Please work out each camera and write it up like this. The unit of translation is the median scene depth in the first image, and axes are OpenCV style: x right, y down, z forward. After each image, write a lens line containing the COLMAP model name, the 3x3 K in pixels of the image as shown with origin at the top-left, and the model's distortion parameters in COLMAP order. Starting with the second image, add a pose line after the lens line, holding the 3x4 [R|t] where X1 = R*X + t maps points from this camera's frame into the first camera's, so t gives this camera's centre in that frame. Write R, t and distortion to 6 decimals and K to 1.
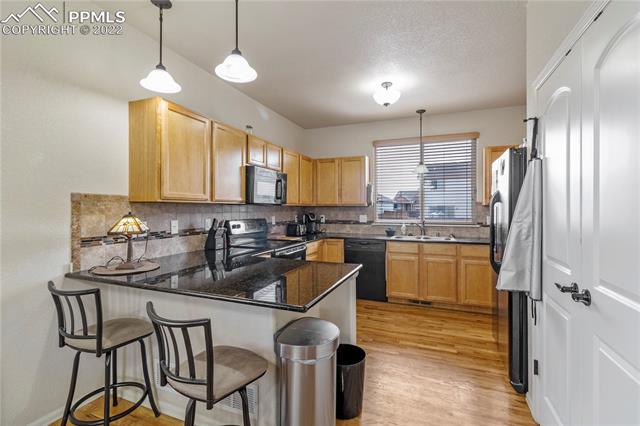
lens RADIAL K [[300.9, 0, 317.7], [0, 300.9, 210.9], [0, 0, 1]] dist [-0.002146, -0.000599]
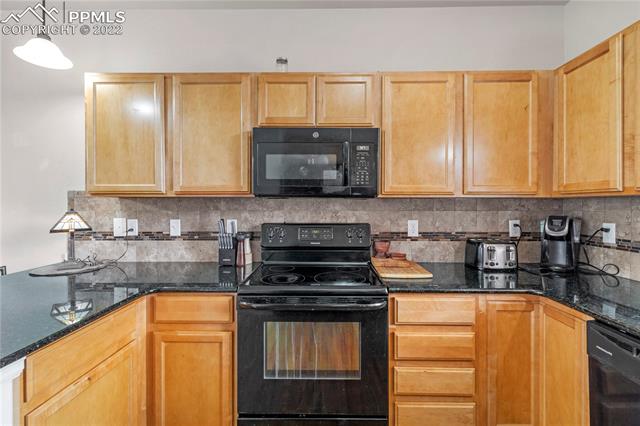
lens RADIAL K [[300.9, 0, 320.2], [0, 300.9, 208.7], [0, 0, 1]] dist [-0.002146, -0.000599]
pose [[0.356383, 0.013827, -0.934238, 0.418126], [-0.005947, 0.999904, 0.012530, -0.009375], [0.934321, 0.001090, 0.356431, 1.093728]]
